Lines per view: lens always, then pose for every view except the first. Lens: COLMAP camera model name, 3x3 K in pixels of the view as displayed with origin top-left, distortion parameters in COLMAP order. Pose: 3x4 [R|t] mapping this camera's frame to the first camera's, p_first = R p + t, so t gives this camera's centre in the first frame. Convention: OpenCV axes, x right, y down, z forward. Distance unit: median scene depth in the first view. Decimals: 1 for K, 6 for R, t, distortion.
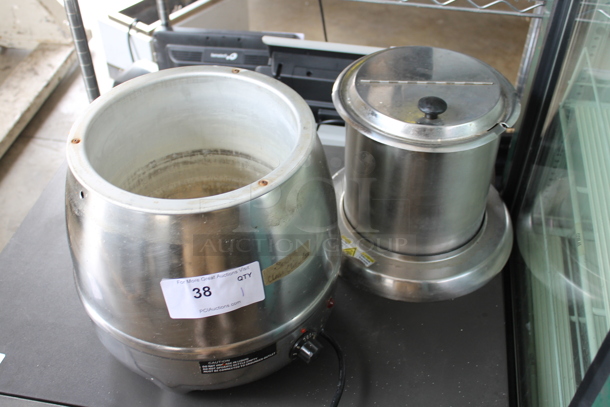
lens RADIAL K [[644.5, 0, 305.0], [0, 644.5, 203.5], [0, 0, 1]] dist [-0.105839, 0.008815]
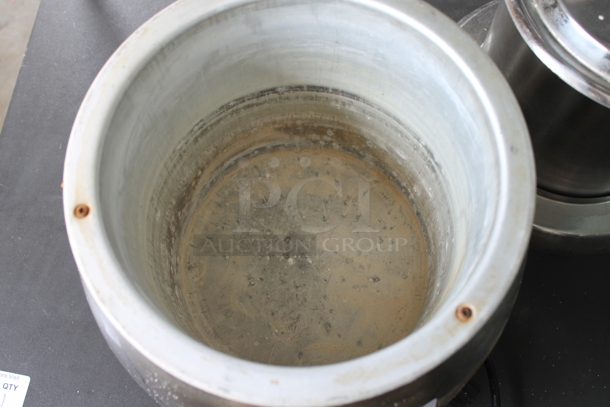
lens RADIAL K [[644.5, 0, 305.0], [0, 644.5, 203.5], [0, 0, 1]] dist [-0.105839, 0.008815]
pose [[0.998552, -0.053721, 0.002850, -0.141560], [0.045881, 0.878092, 0.476287, -0.271688], [-0.028089, -0.475467, 0.879285, 0.426186]]
